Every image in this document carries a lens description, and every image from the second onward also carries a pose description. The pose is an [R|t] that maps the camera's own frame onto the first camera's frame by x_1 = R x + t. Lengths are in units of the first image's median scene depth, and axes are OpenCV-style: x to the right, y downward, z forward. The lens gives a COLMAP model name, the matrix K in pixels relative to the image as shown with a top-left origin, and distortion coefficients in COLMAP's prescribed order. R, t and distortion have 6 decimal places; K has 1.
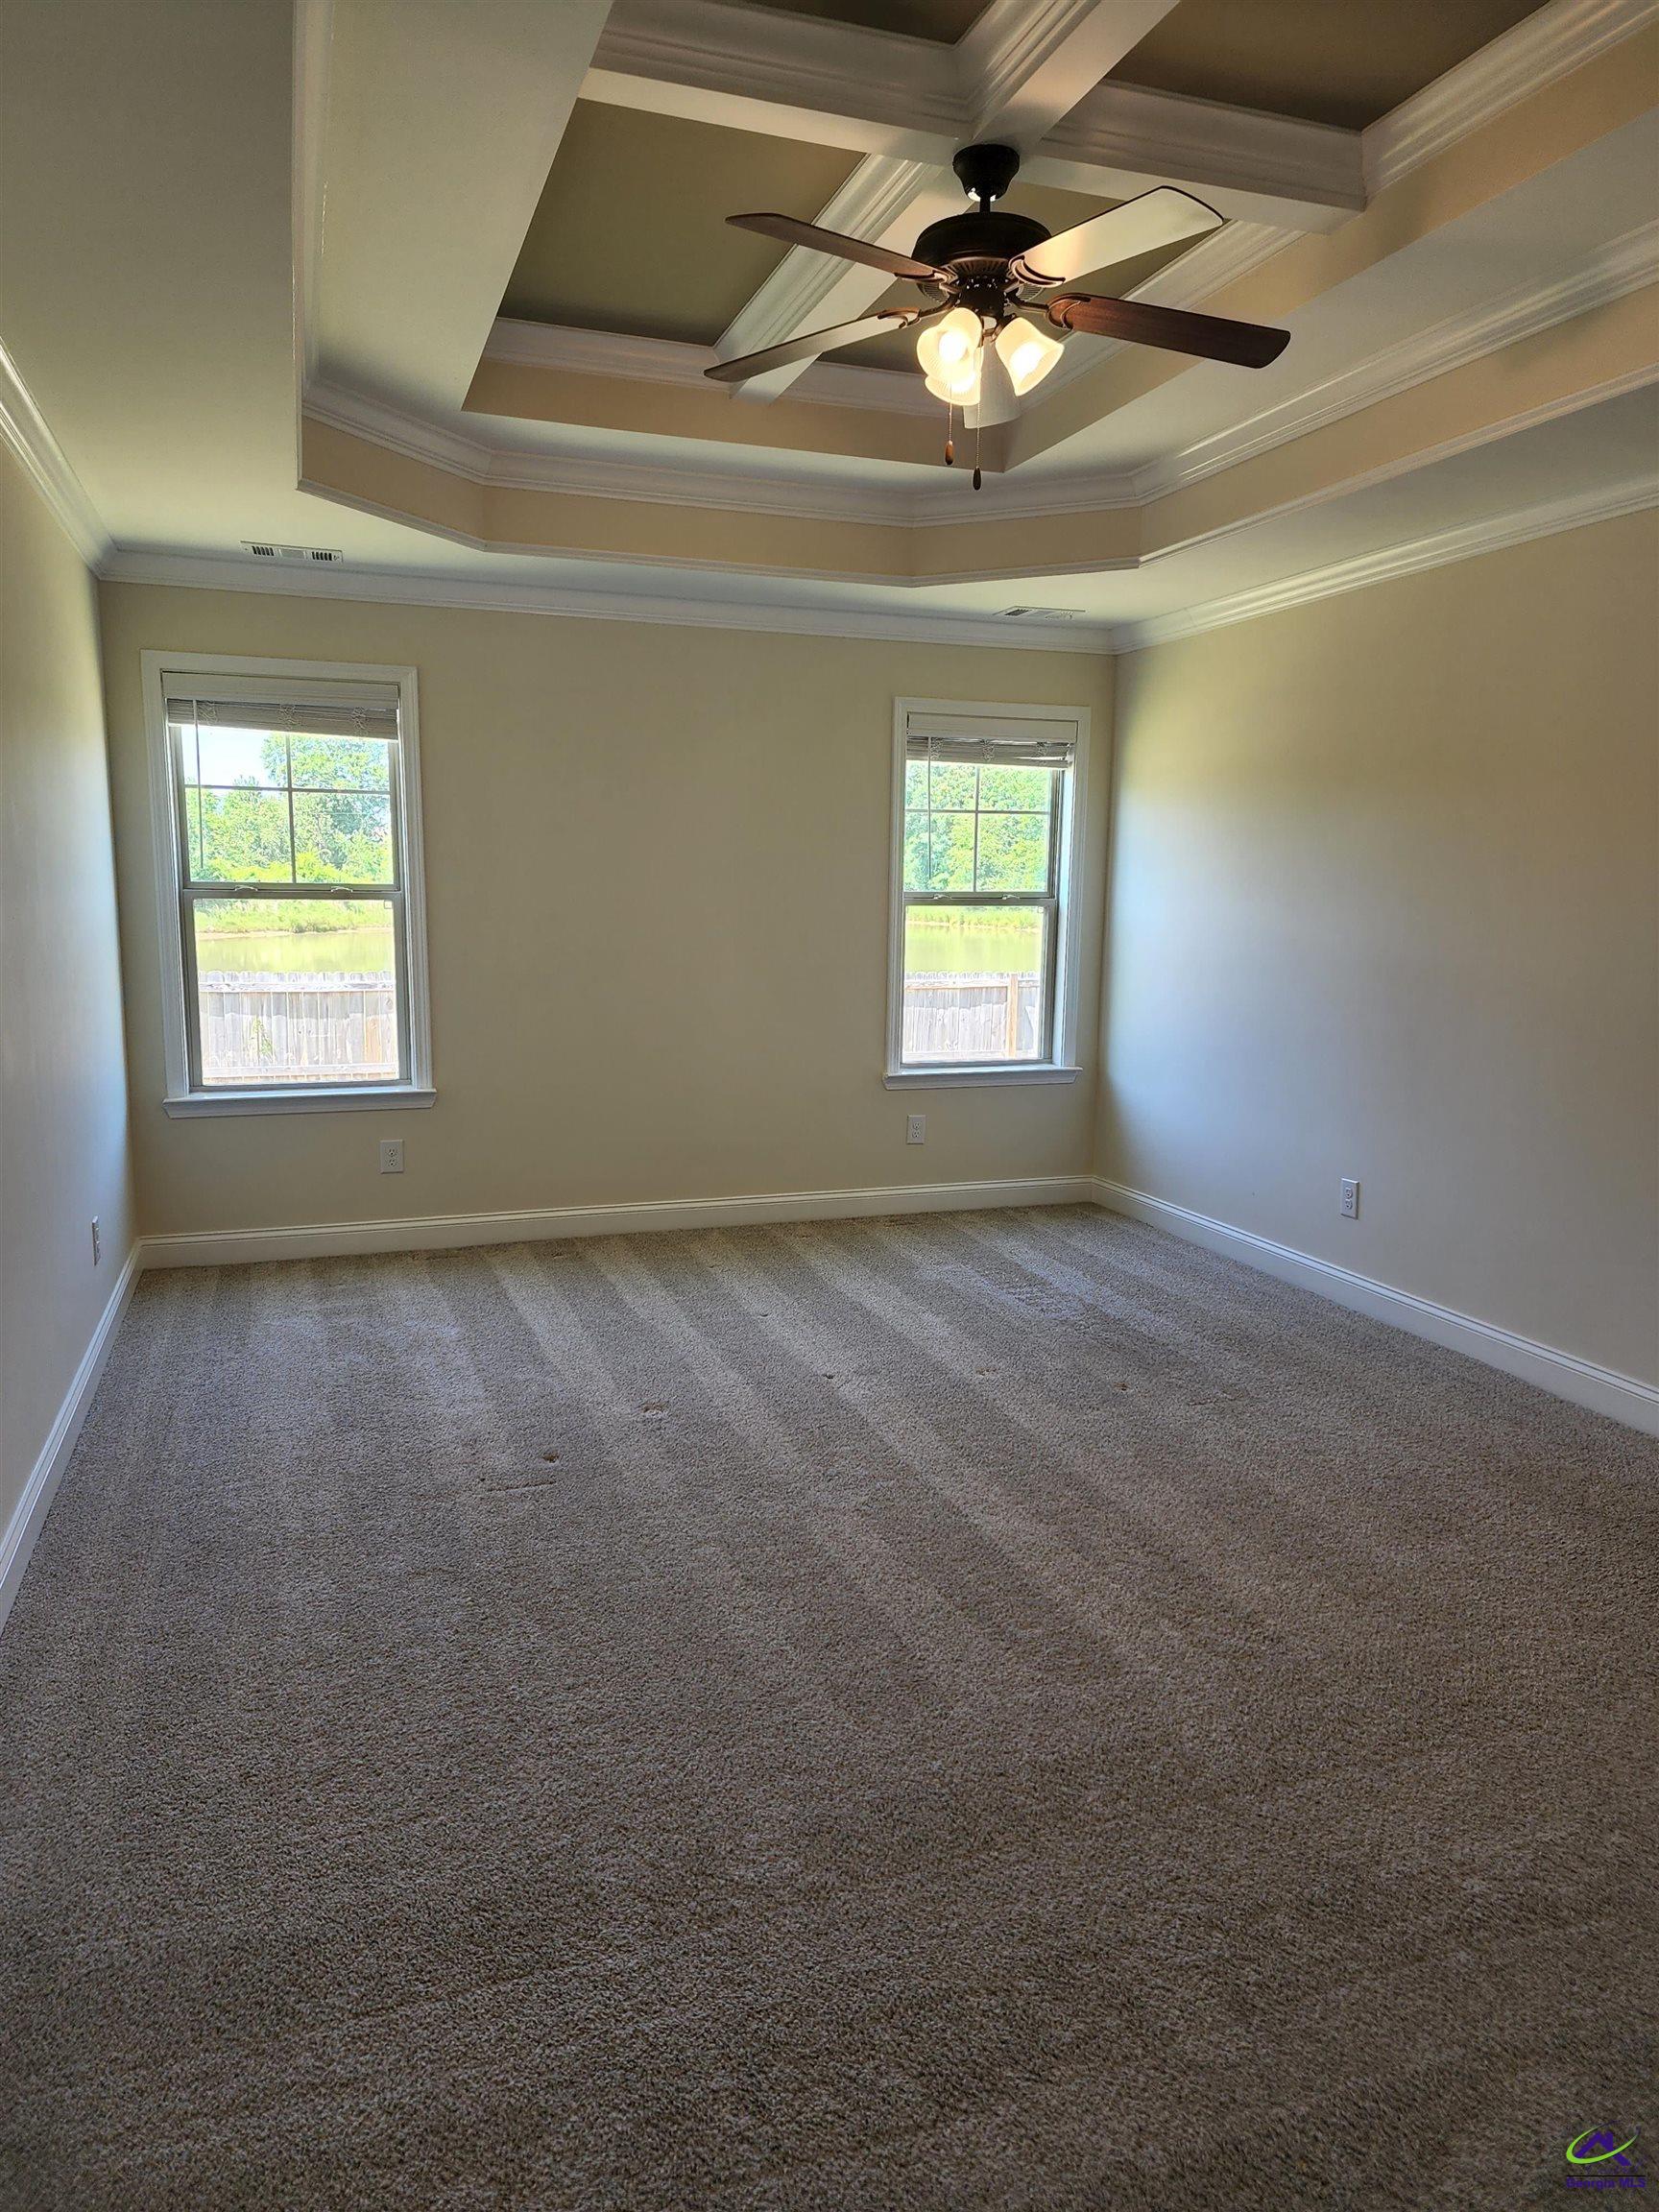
lens RADIAL K [[1447.9, 0, 829.5], [0, 1447.9, 1106.0], [0, 0, 1]] dist [0.085661, -0.072169]
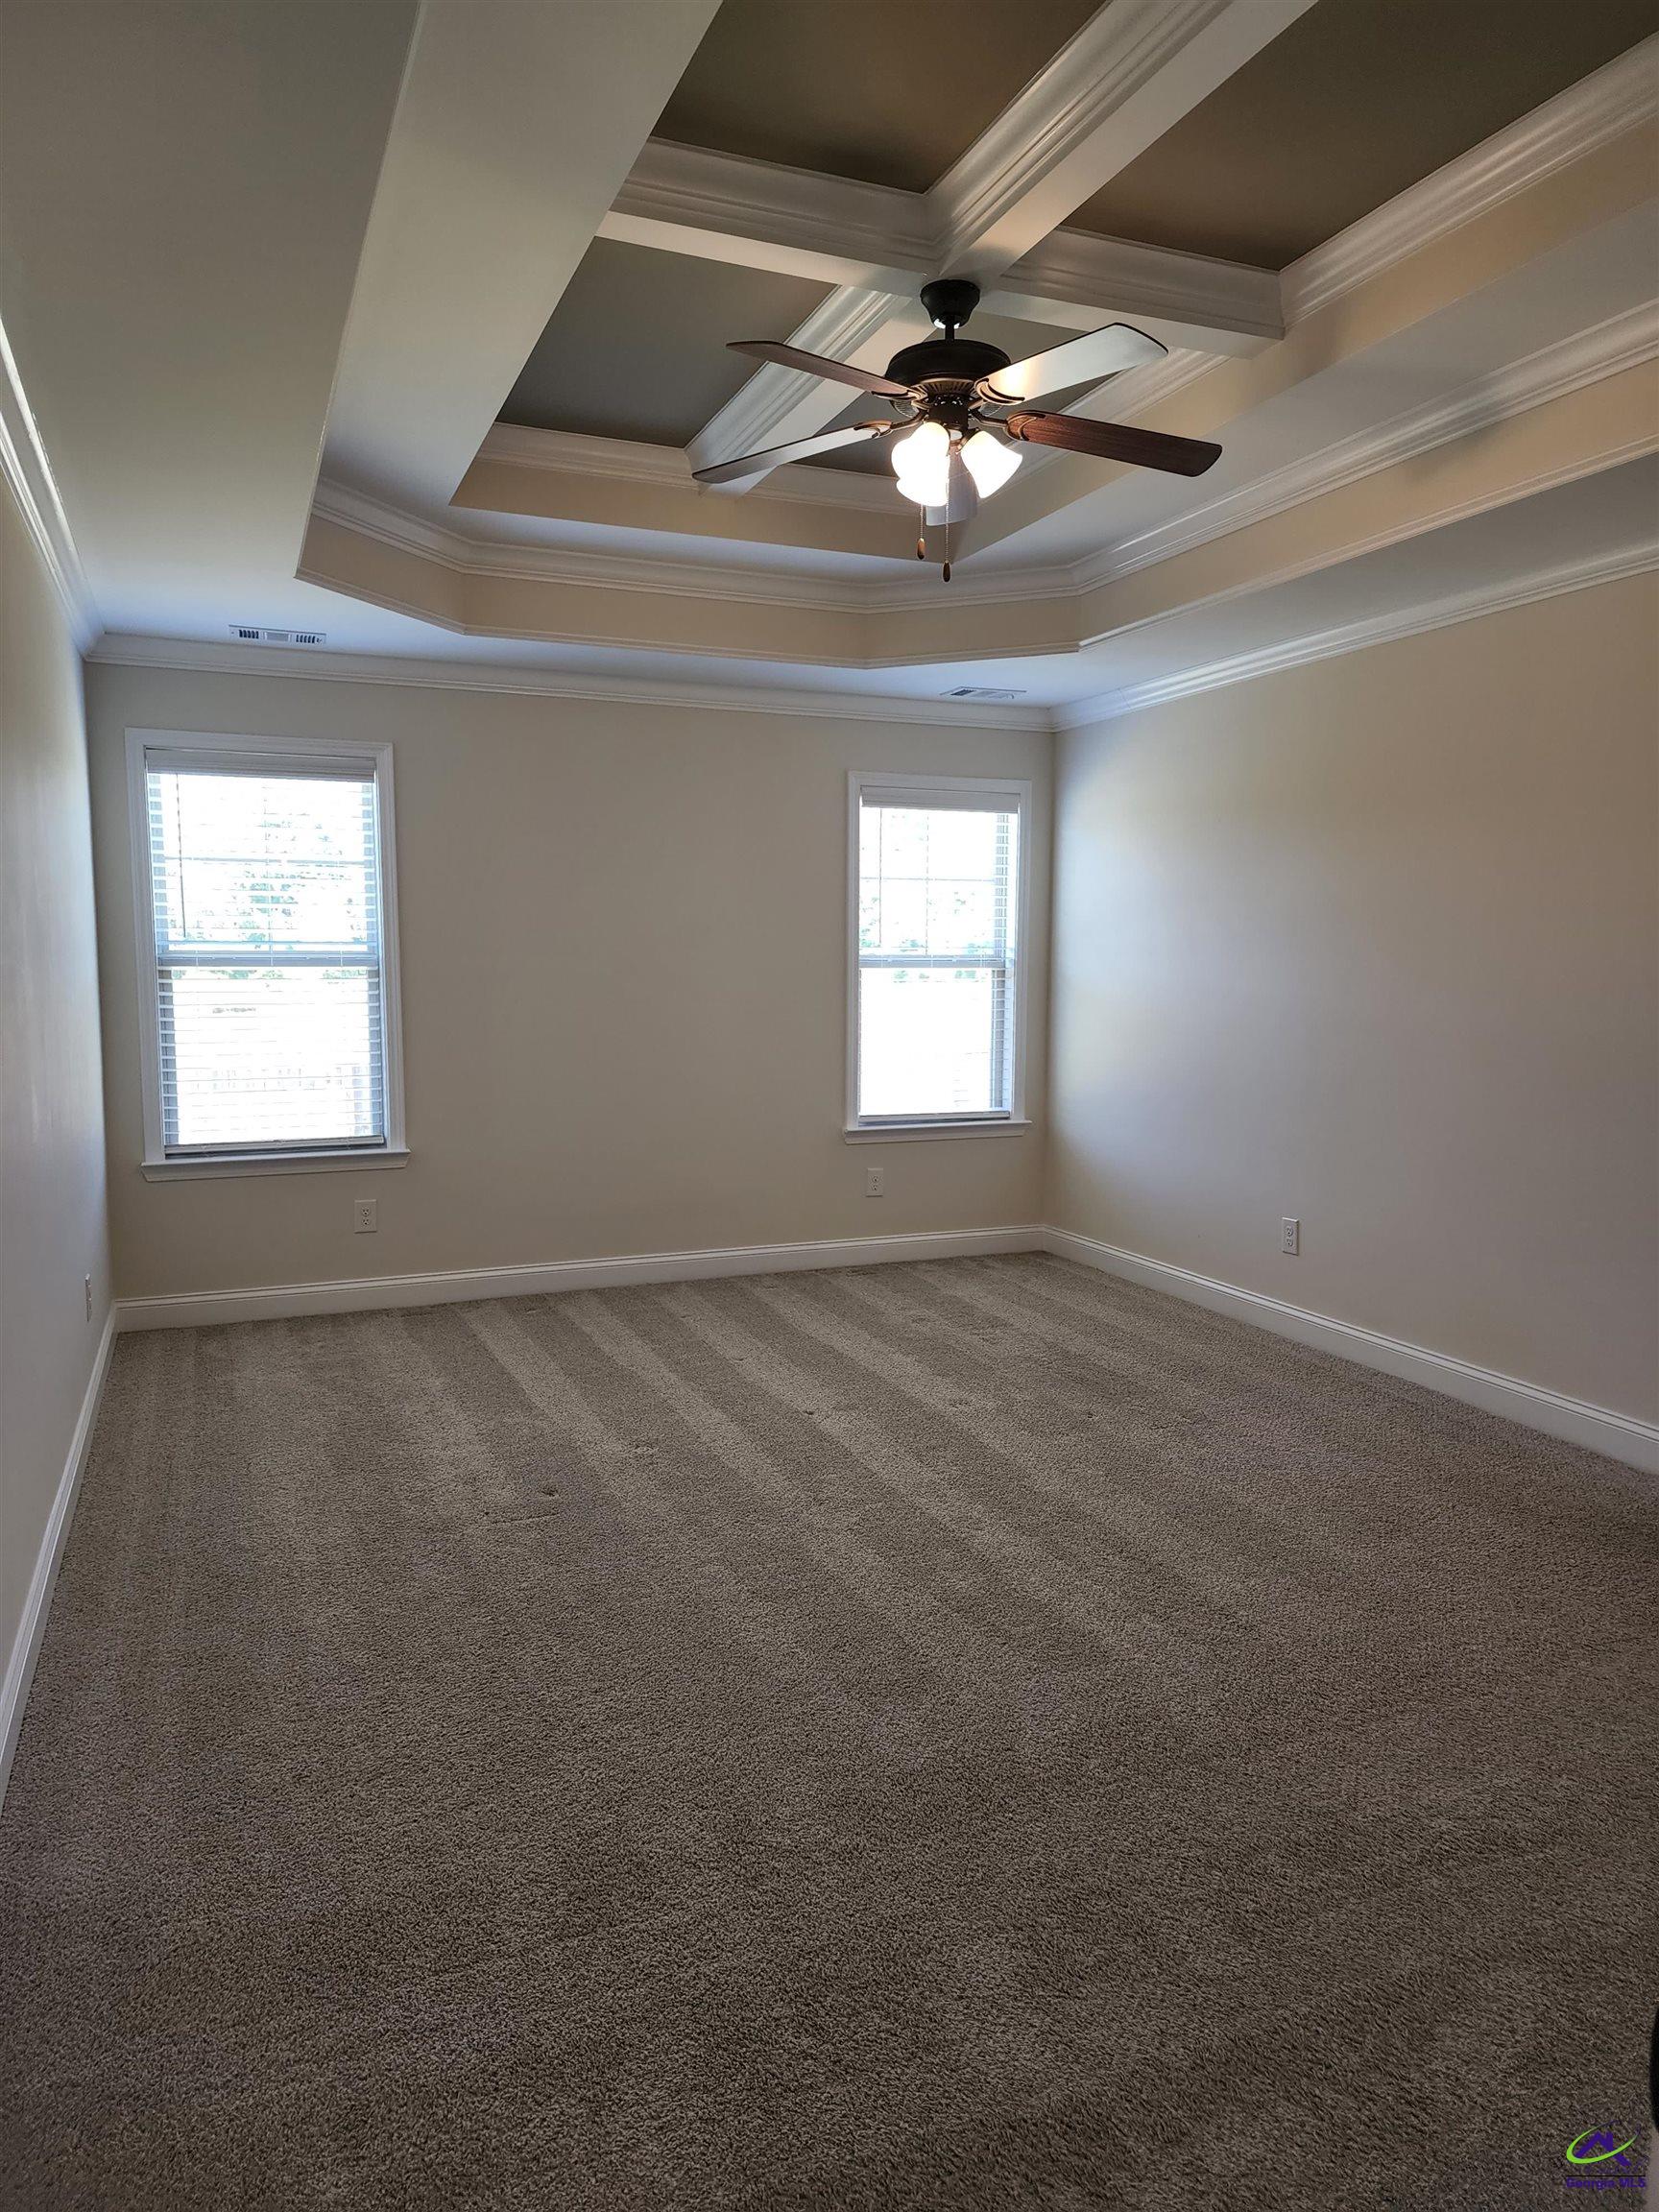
lens RADIAL K [[1477.6, 0, 822.5], [0, 1477.6, 1115.6], [0, 0, 1]] dist [0.085998, -0.078554]
pose [[0.998398, -0.015088, 0.054540, -0.061473], [0.017768, 0.998641, -0.049002, 0.034717], [-0.053726, 0.049892, 0.997309, -0.096120]]
